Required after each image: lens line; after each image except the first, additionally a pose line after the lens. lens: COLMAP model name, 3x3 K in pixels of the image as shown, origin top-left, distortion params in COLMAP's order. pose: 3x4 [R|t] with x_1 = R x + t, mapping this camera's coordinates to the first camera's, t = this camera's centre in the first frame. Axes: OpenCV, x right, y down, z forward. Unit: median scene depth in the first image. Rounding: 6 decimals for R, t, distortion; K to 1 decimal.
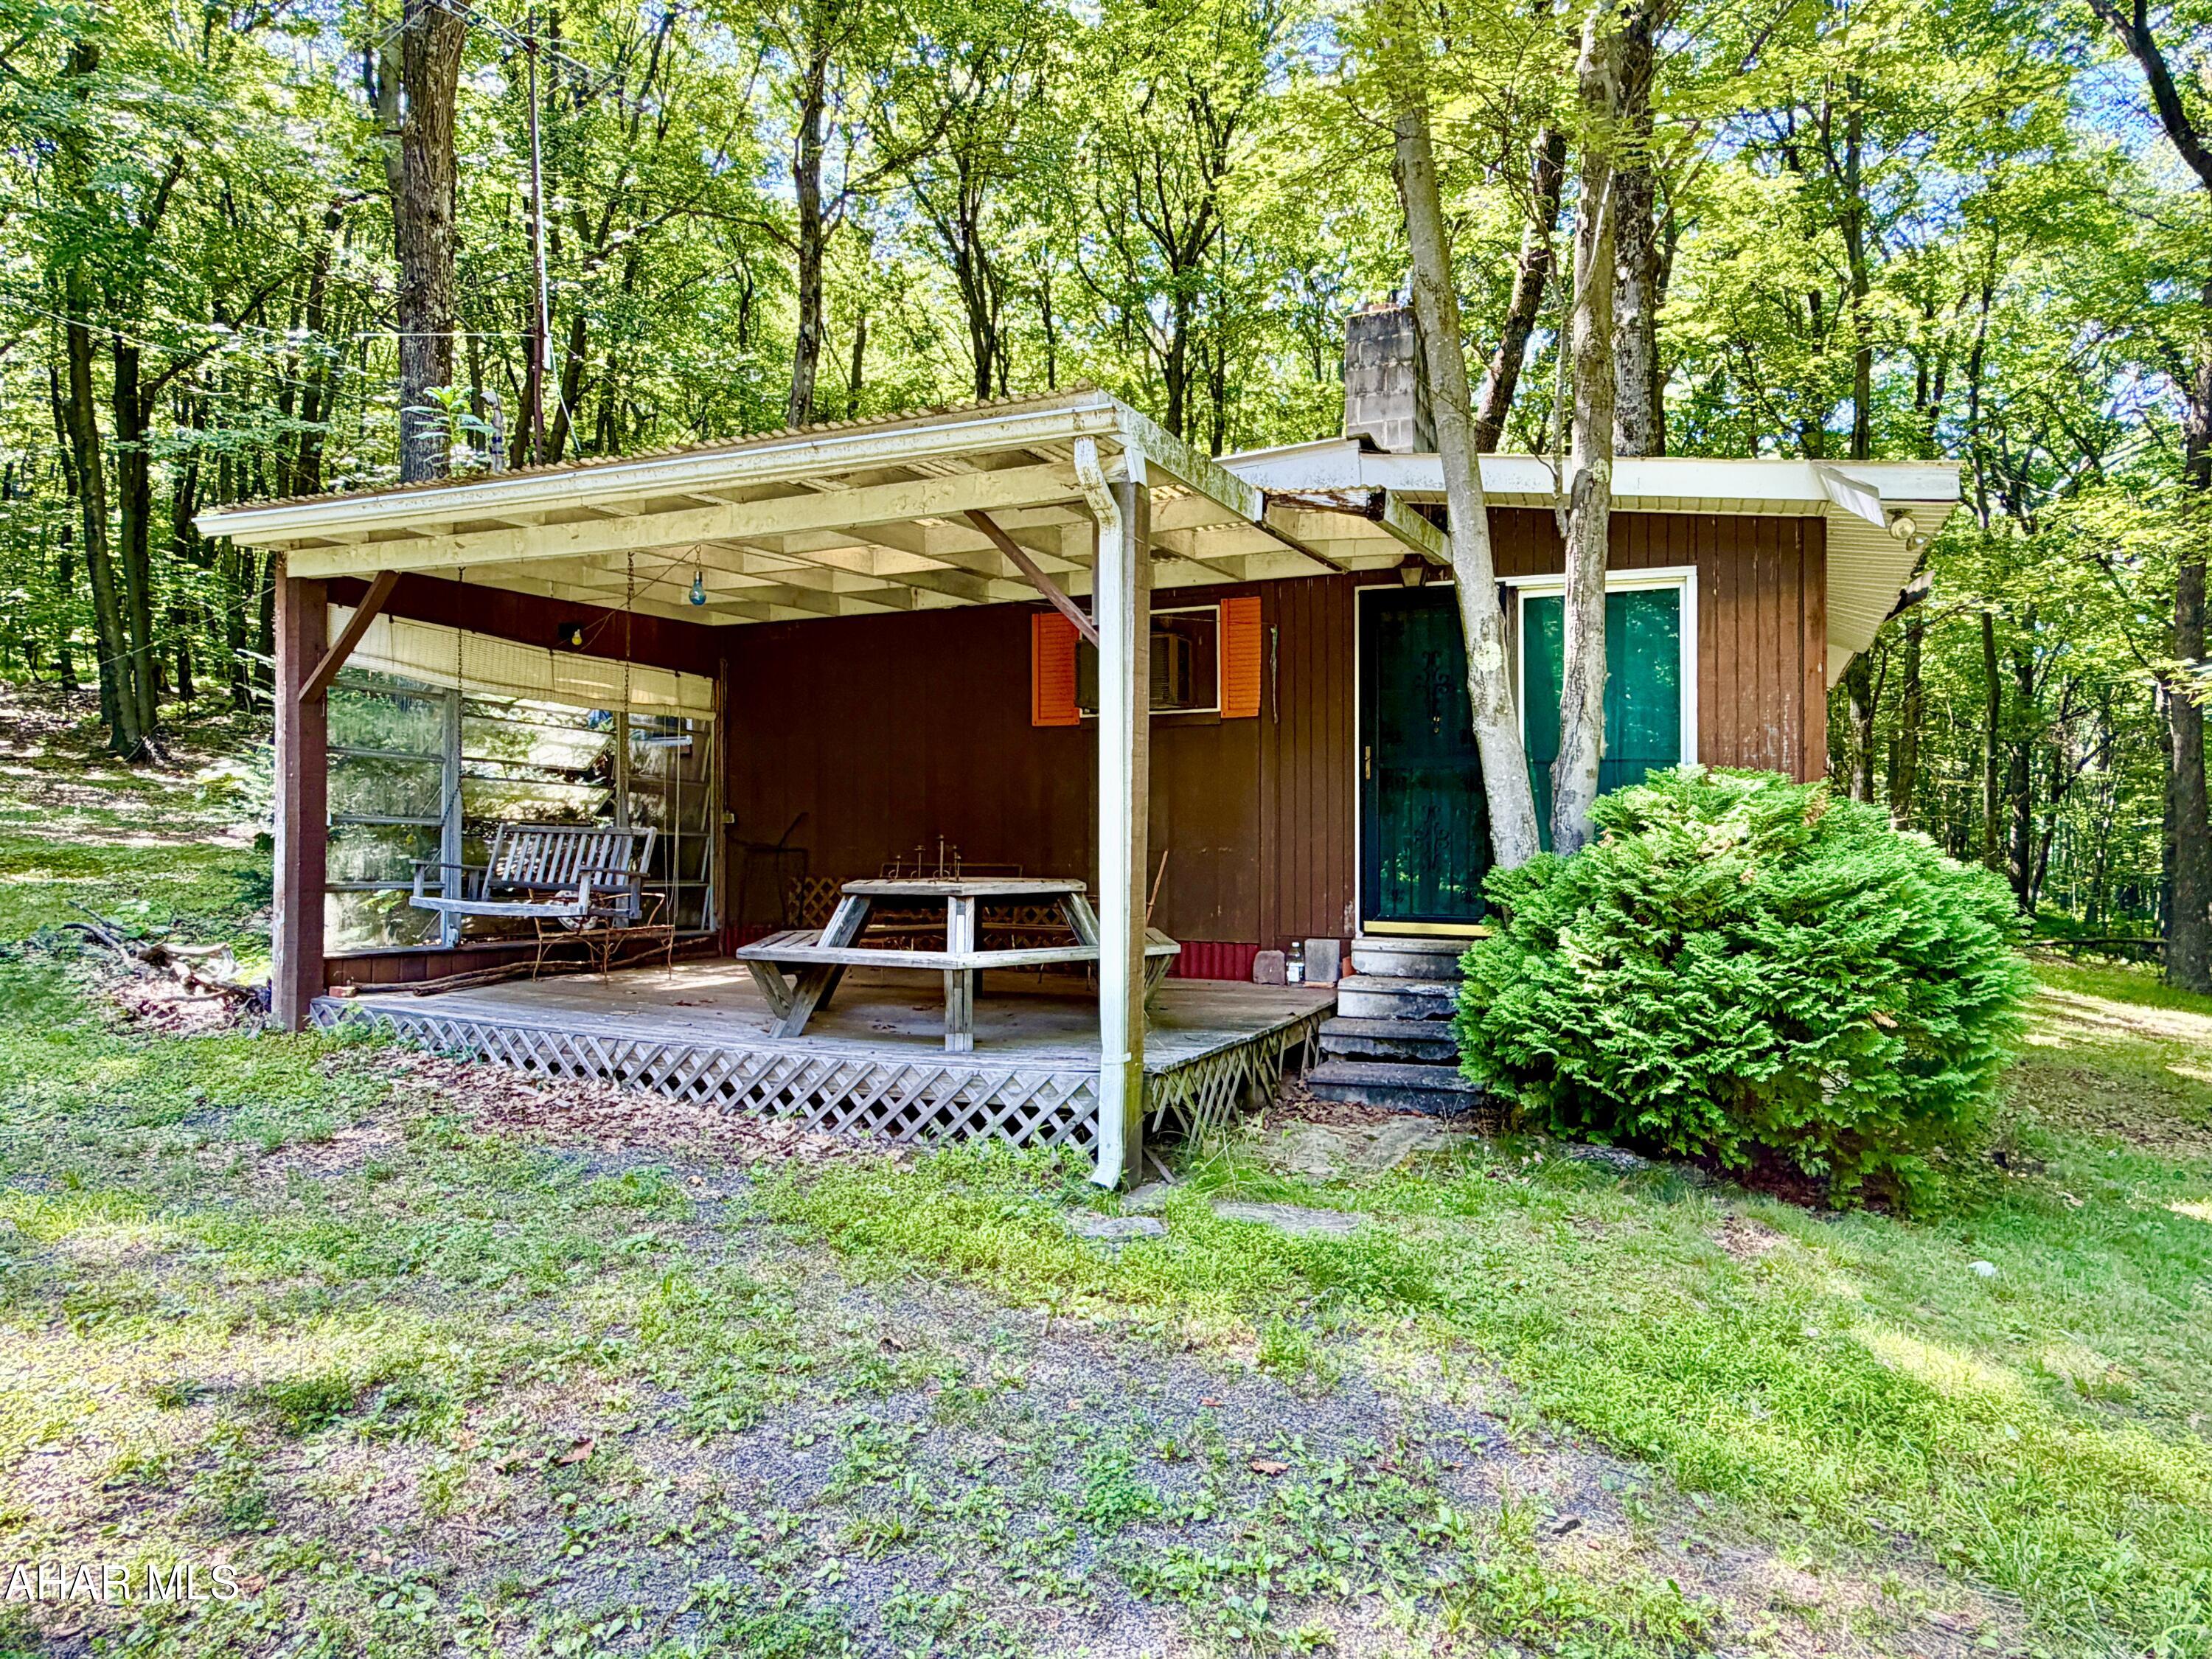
lens RADIAL K [[1345.3, 0, 1106.0], [0, 1345.3, 829.5], [0, 0, 1]] dist [-0.000423, -0.001334]
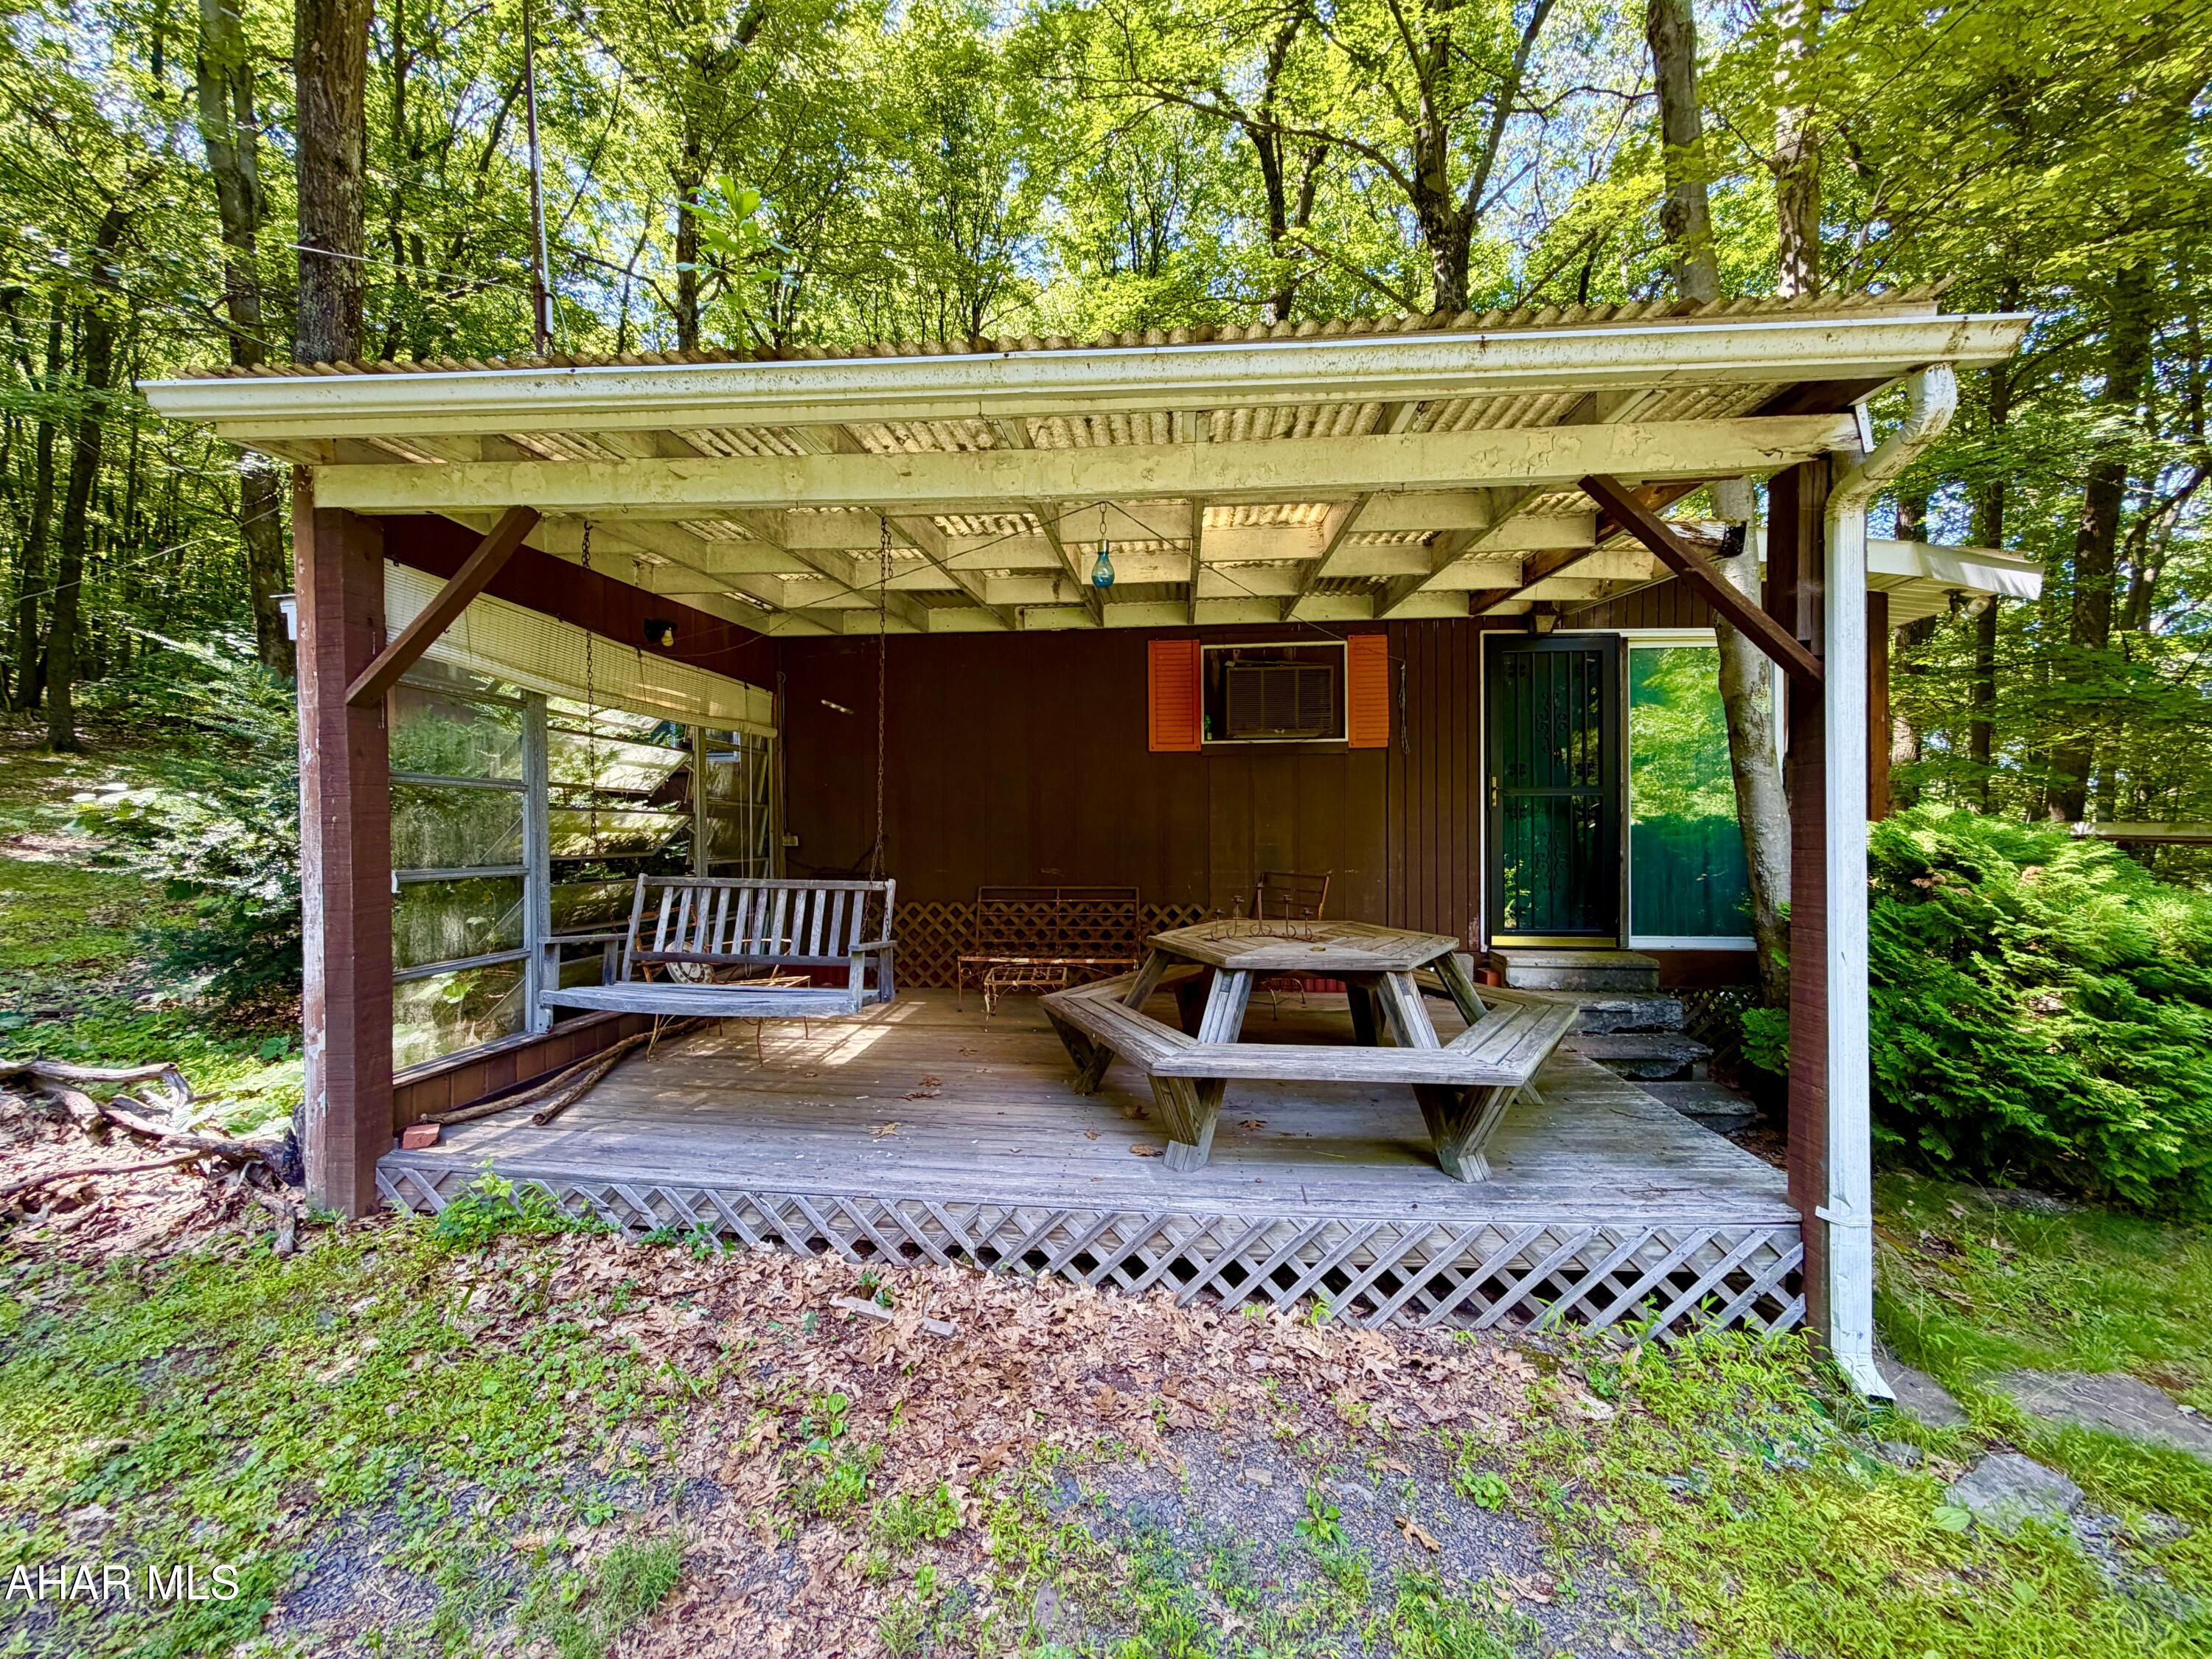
lens RADIAL K [[891.7, 0, 1106.0], [0, 891.7, 829.5], [0, 0, 1]] dist [0.001941, -0.000128]
pose [[0.946070, -0.012093, 0.323735, -0.387596], [0.004320, 0.999685, 0.024719, -0.043444], [-0.323932, -0.021987, 0.945825, 0.468450]]
